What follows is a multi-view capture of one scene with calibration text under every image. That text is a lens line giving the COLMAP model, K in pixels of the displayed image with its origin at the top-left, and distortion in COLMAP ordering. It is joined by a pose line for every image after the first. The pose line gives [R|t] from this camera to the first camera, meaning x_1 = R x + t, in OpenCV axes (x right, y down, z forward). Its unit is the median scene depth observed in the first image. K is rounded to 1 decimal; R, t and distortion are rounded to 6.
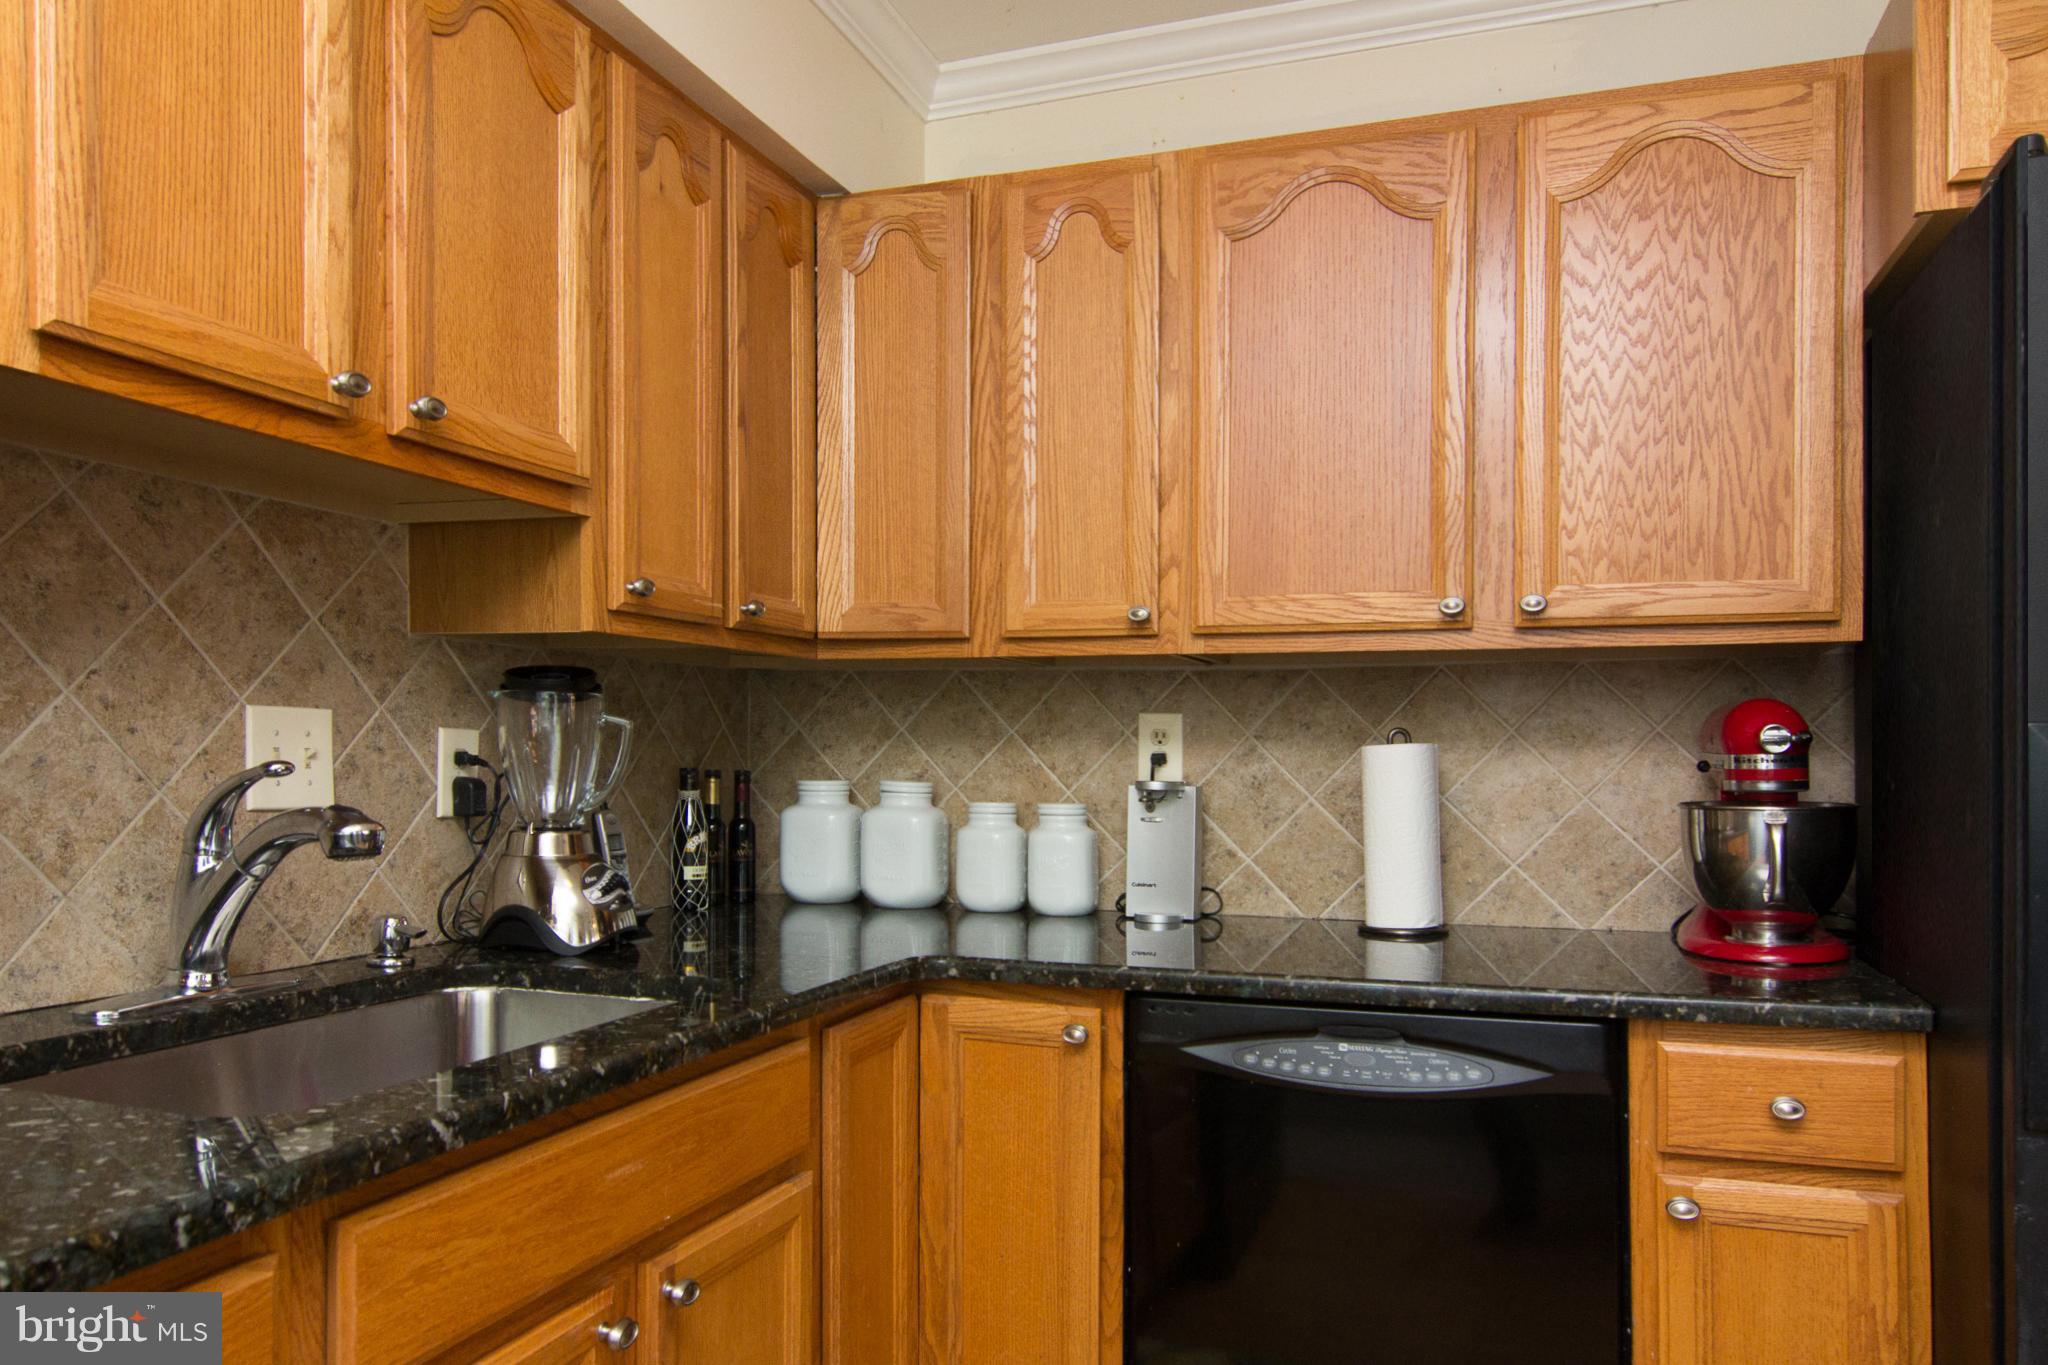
lens RADIAL K [[1475.8, 0, 1018.3], [0, 1475.8, 764.6], [0, 0, 1]] dist [0.038558, -0.001165]
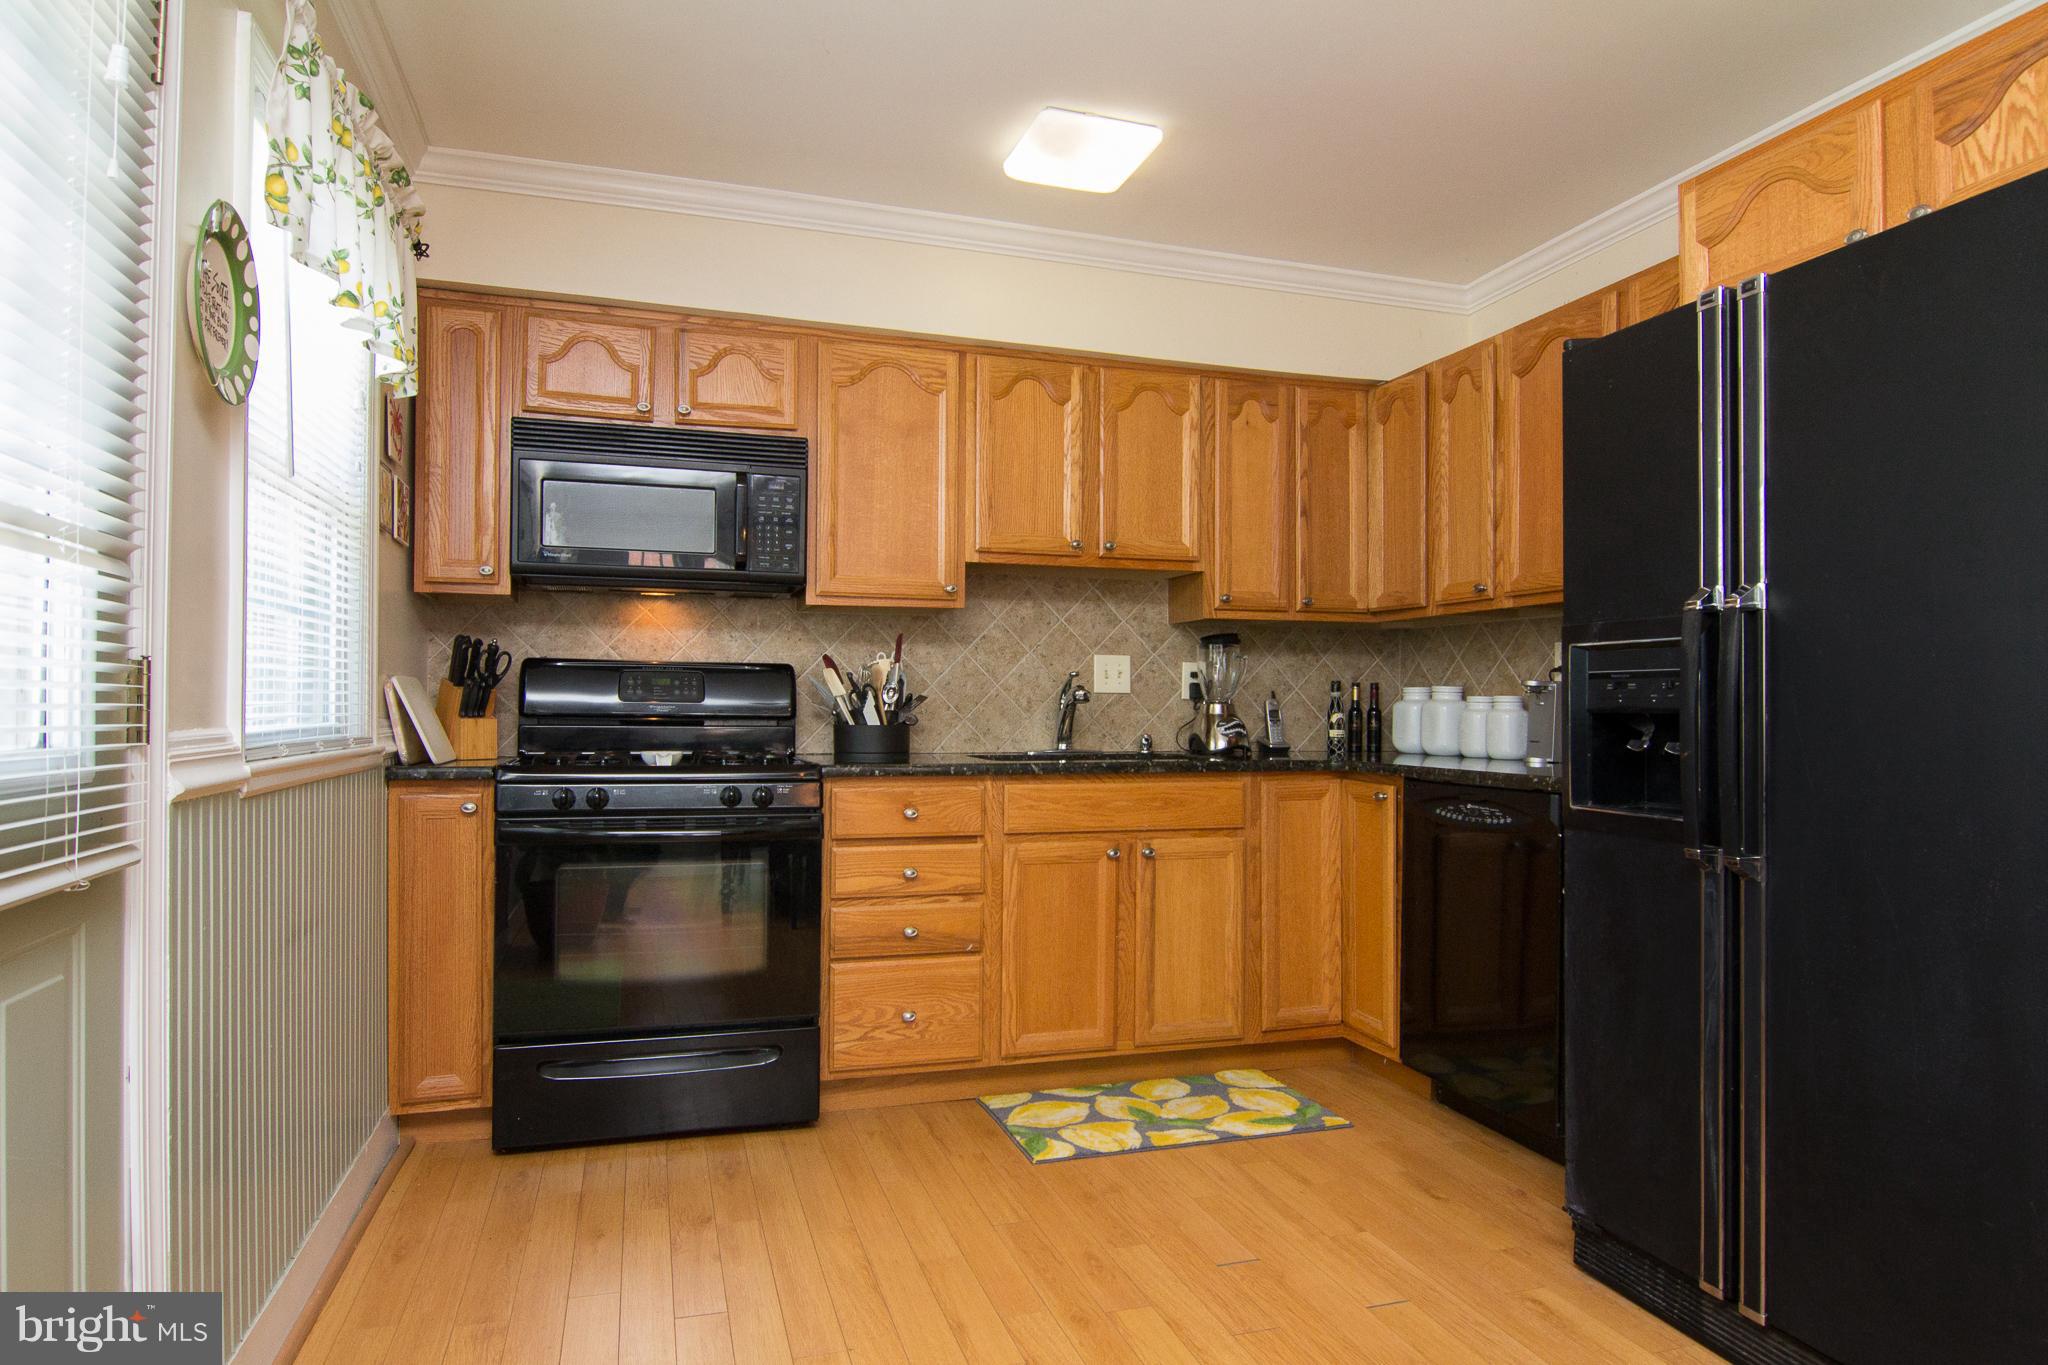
lens RADIAL K [[1248.5, 0, 1024.7], [0, 1248.5, 697.3], [0, 0, 1]] dist [0.008080, -0.002007]
pose [[0.597083, -0.012217, -0.802086, 1.074660], [-0.002659, 0.999848, -0.017208, 0.067205], [0.802175, 0.012408, 0.596960, -0.411327]]
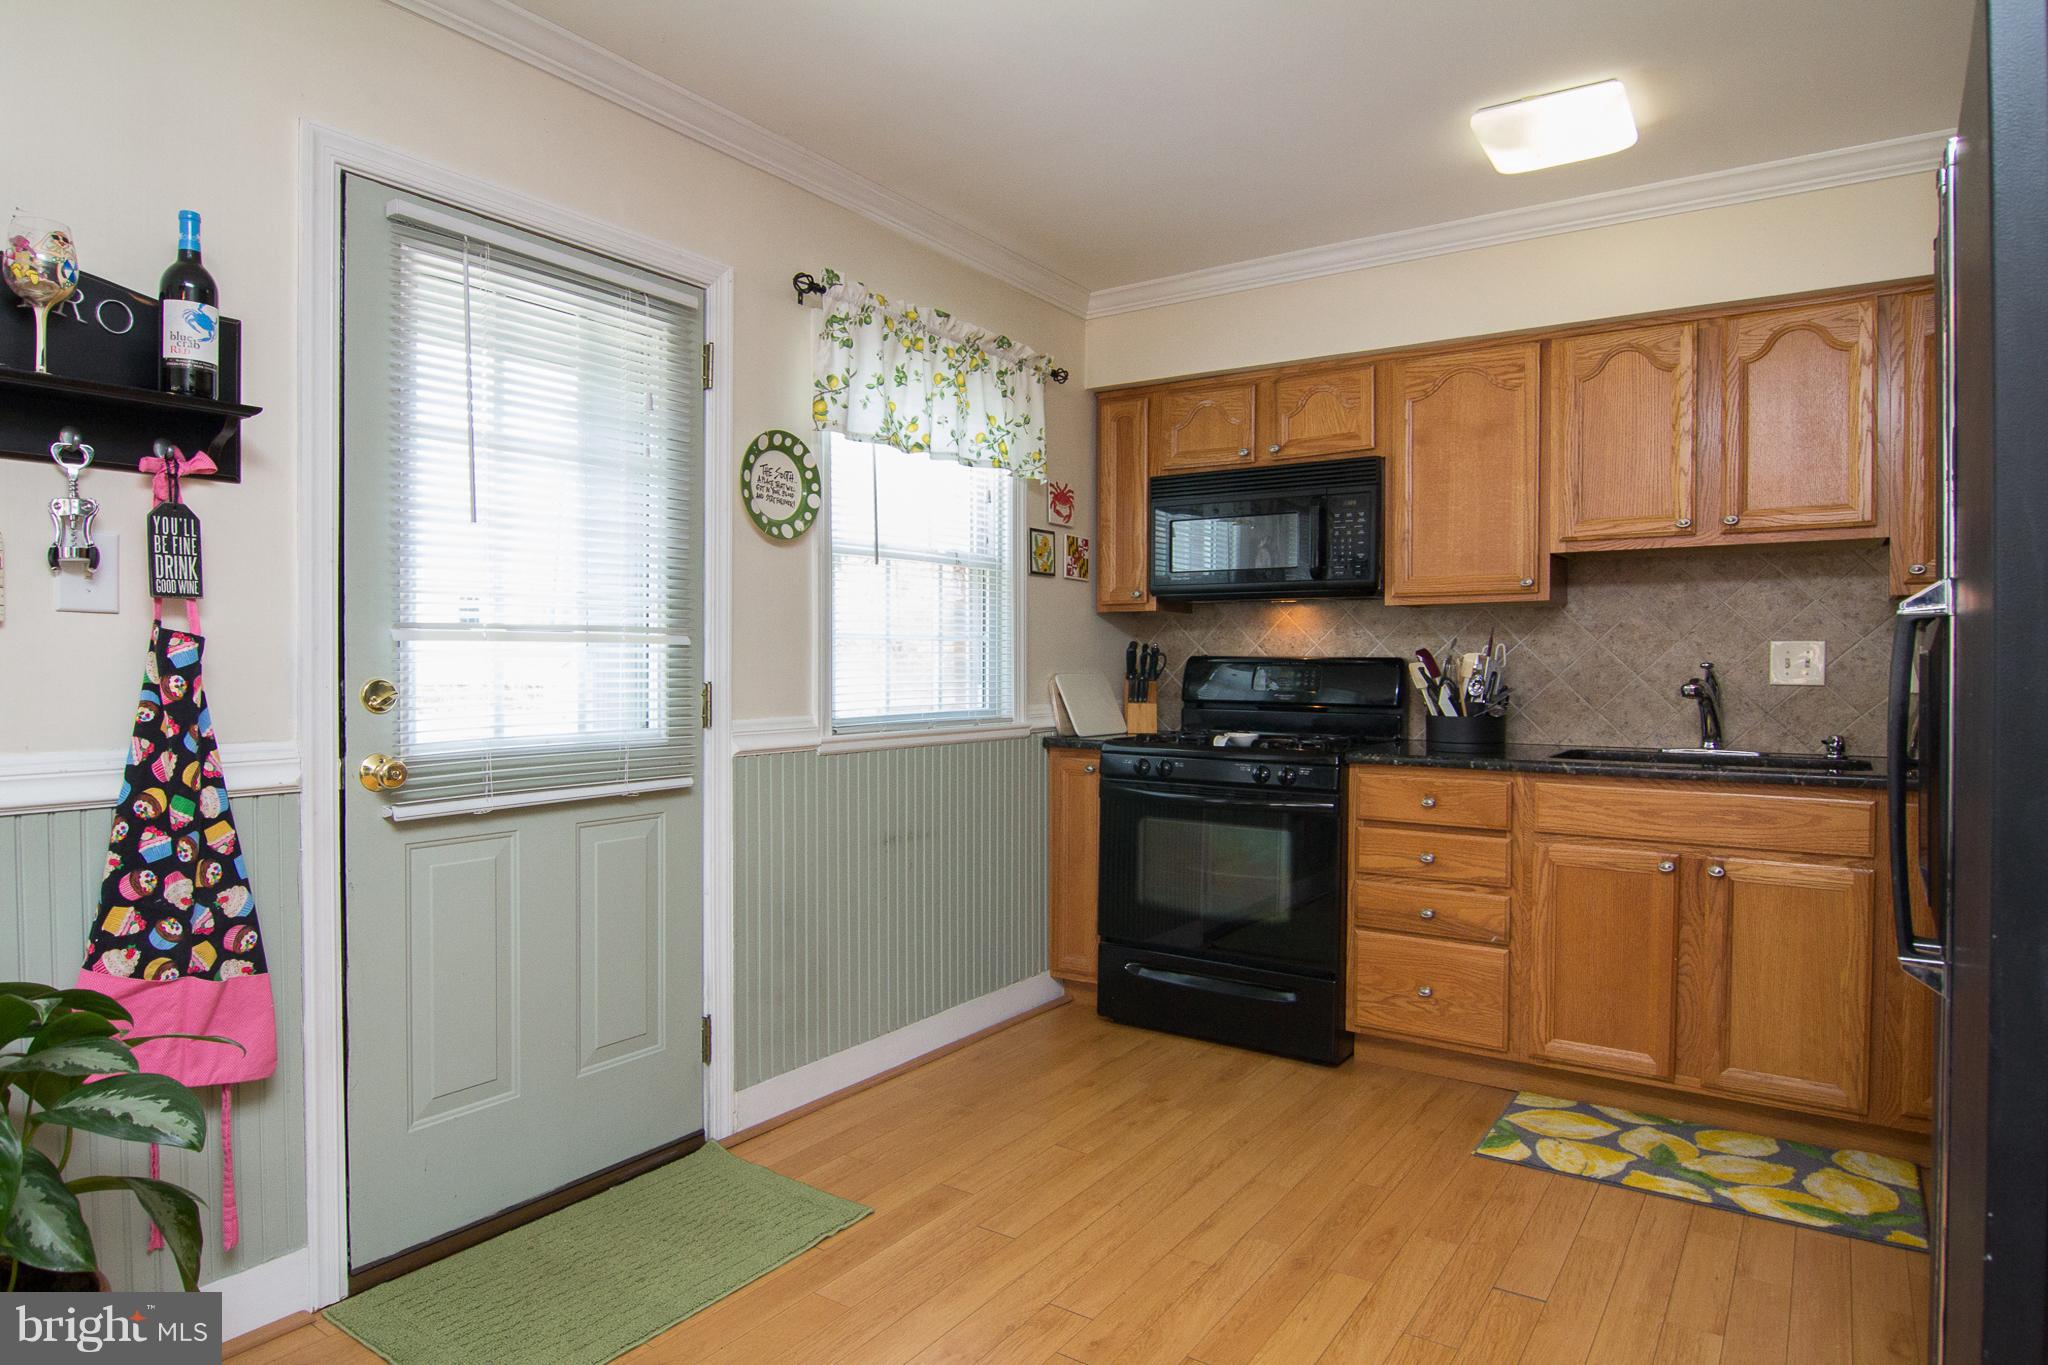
lens RADIAL K [[1192.8, 0, 1023.9], [0, 1192.8, 678.0], [0, 0, 1]] dist [0.000621, -0.002073]
pose [[-0.256383, 0.001989, -0.966573, 1.398953], [-0.010558, 0.999932, 0.004858, 0.019489], [0.966517, 0.011451, -0.256345, 0.282085]]
